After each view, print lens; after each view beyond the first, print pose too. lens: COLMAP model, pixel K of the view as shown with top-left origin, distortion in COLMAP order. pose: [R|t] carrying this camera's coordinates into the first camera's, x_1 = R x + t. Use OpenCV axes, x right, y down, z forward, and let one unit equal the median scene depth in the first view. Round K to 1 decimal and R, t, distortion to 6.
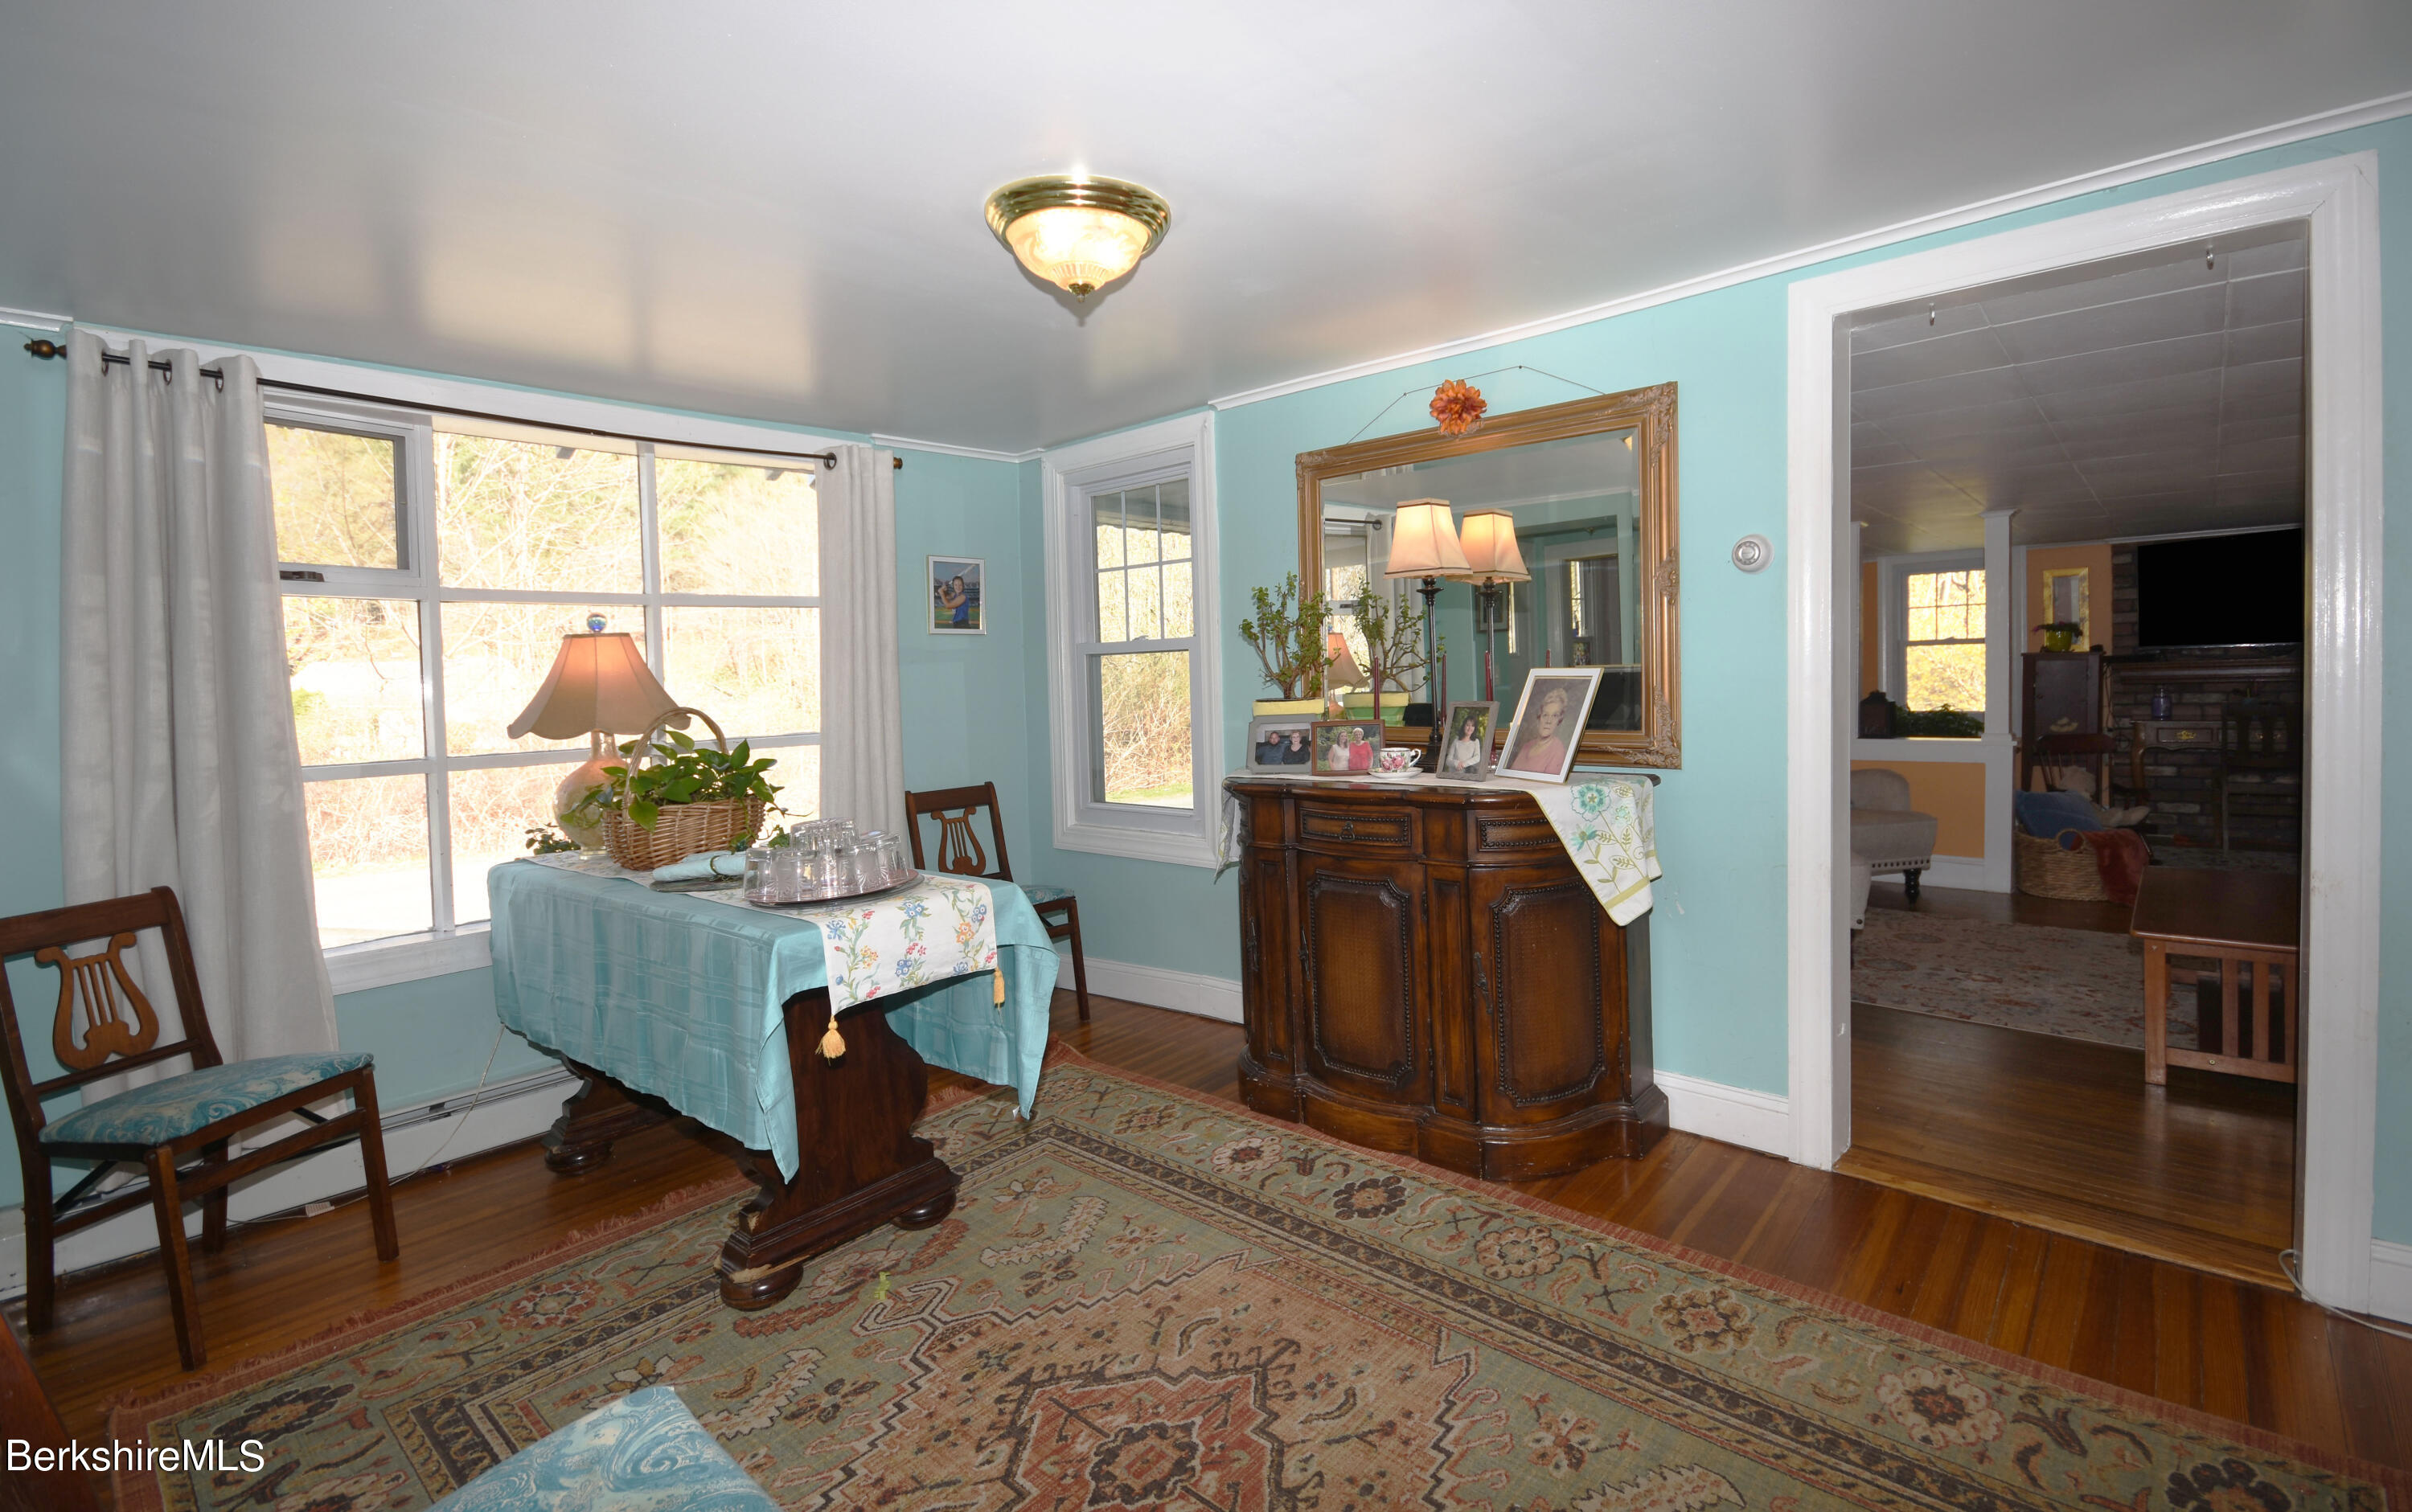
lens RADIAL K [[1108.3, 0, 1214.8], [0, 1108.3, 711.2], [0, 0, 1]] dist [0.011487, -0.014764]
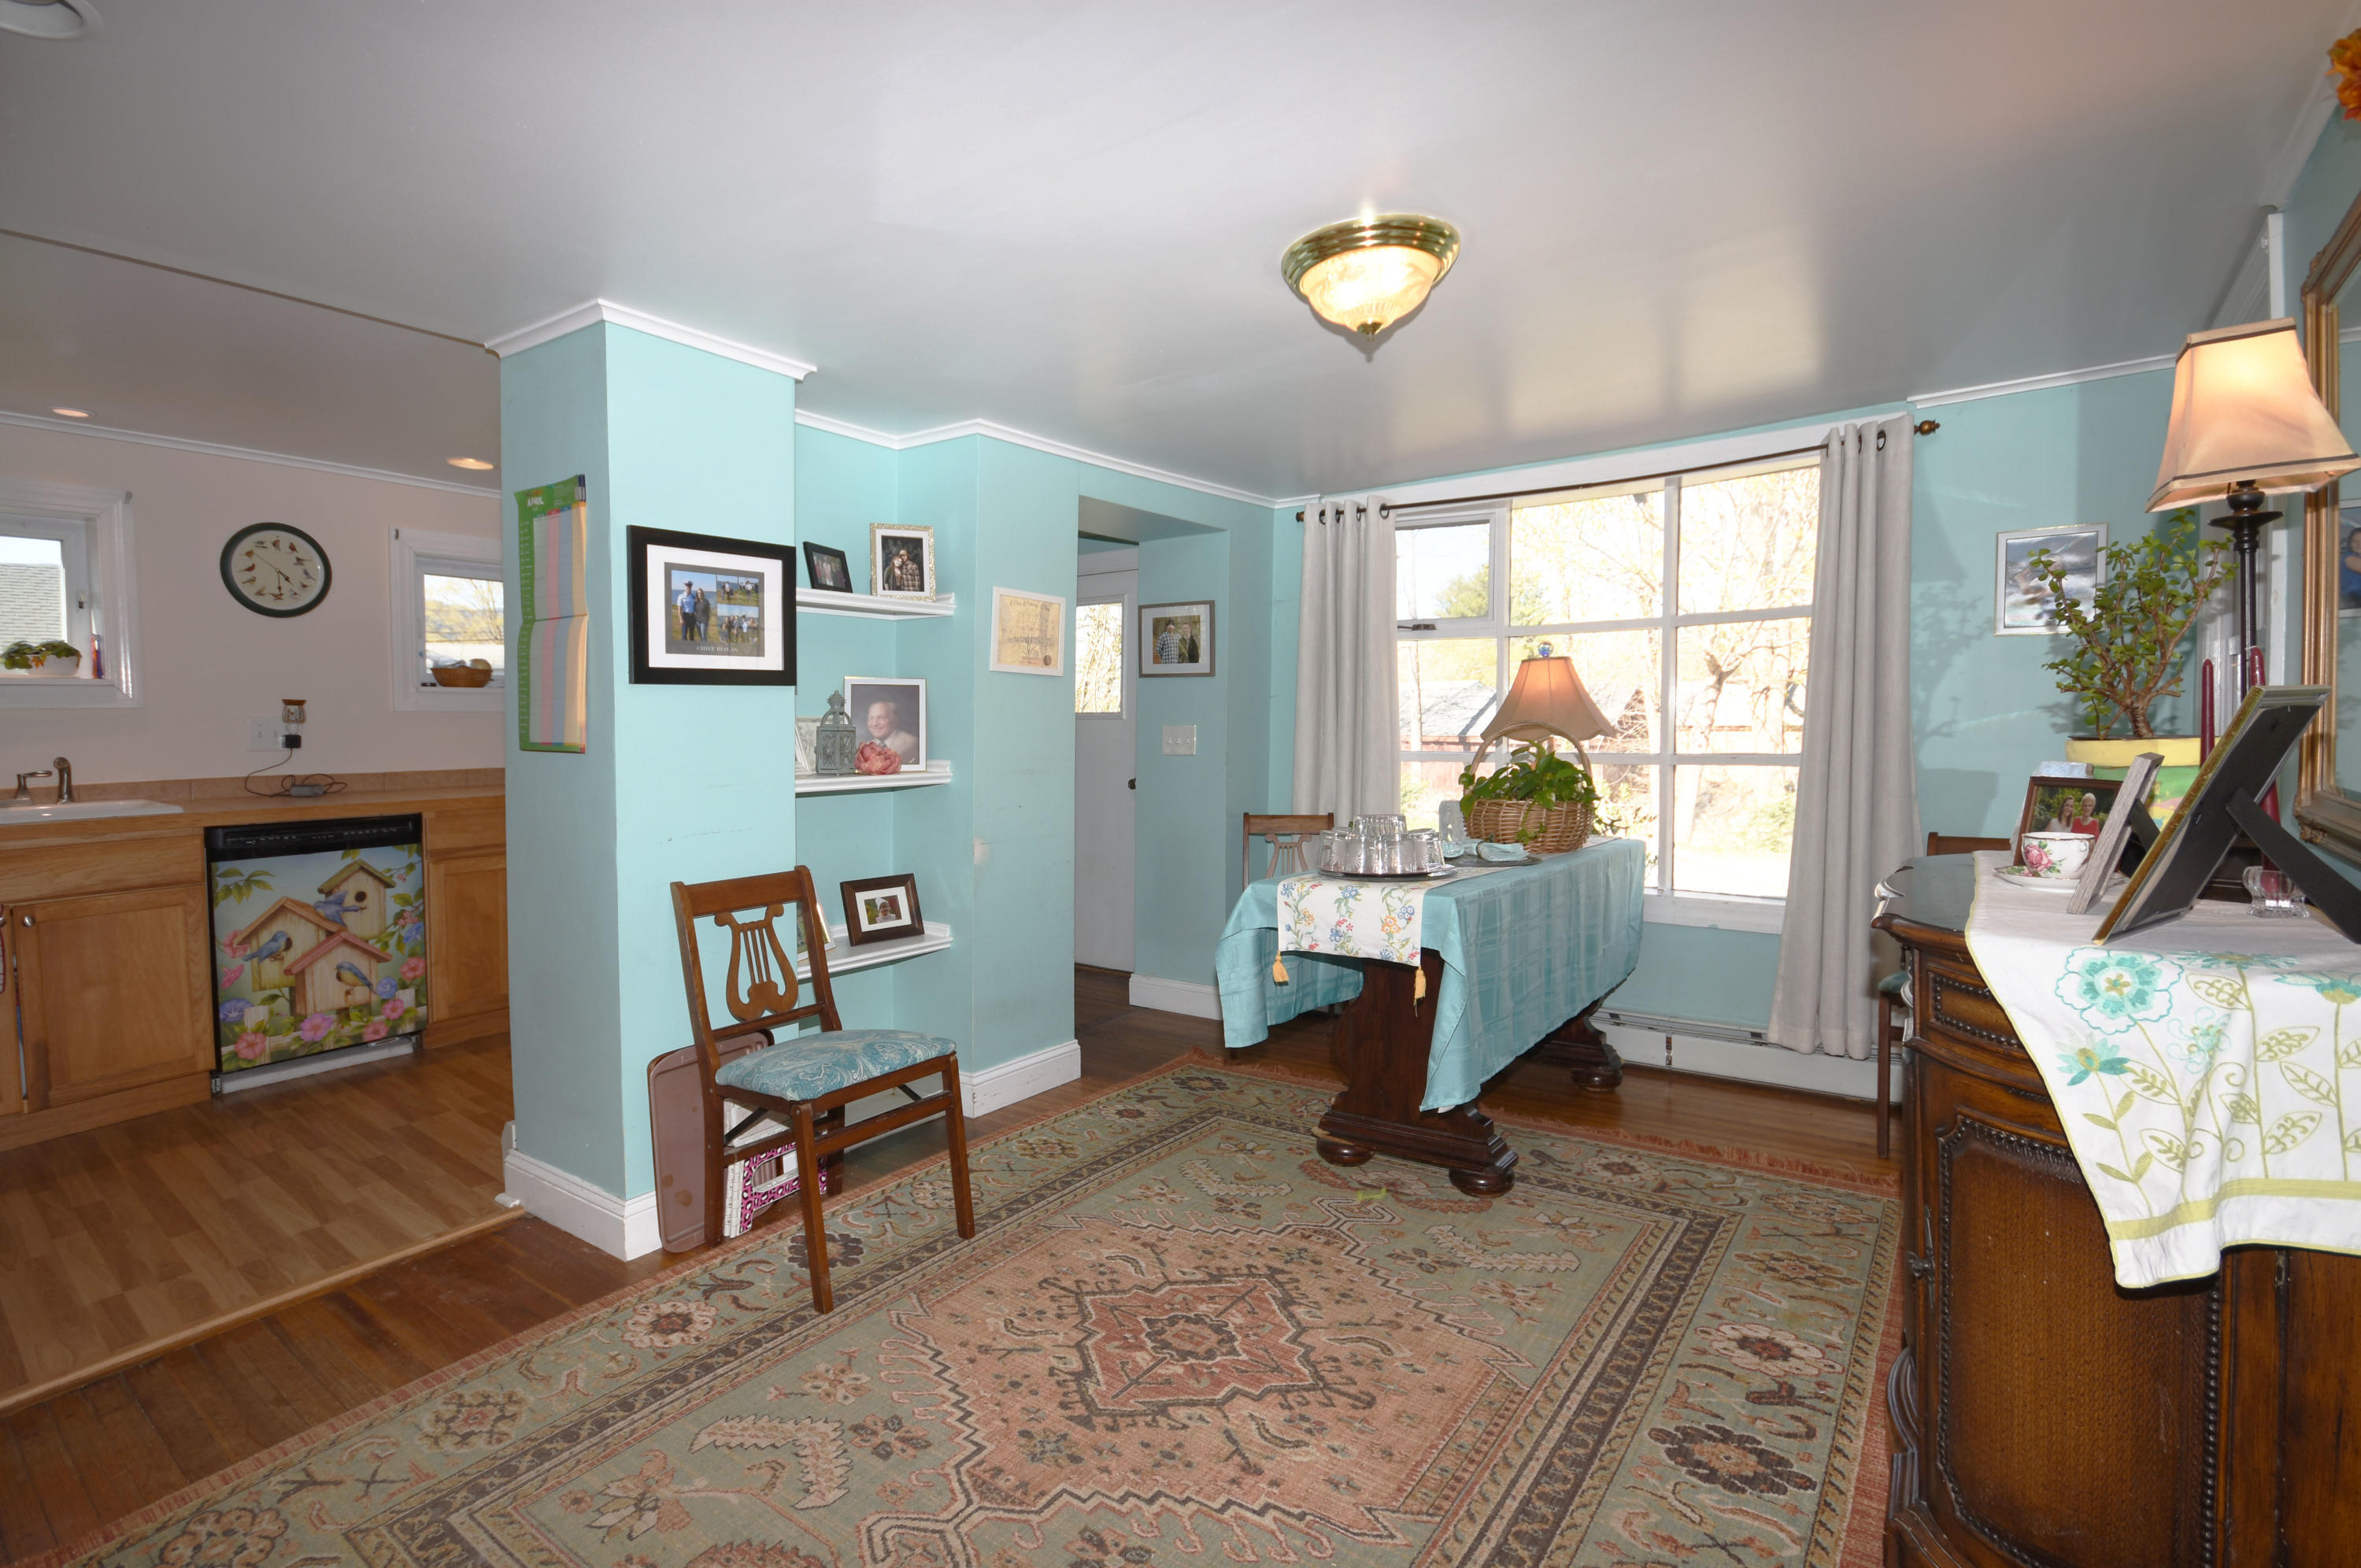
lens RADIAL K [[1100.9, 0, 1180.5], [0, 1100.9, 784.0], [0, 0, 1]] dist [0.001634, 0.000261]
pose [[0.087795, 0.087567, -0.992282, 0.823134], [-0.020564, 0.996076, 0.086082, -0.036295], [0.995926, 0.012848, 0.089251, 0.645906]]
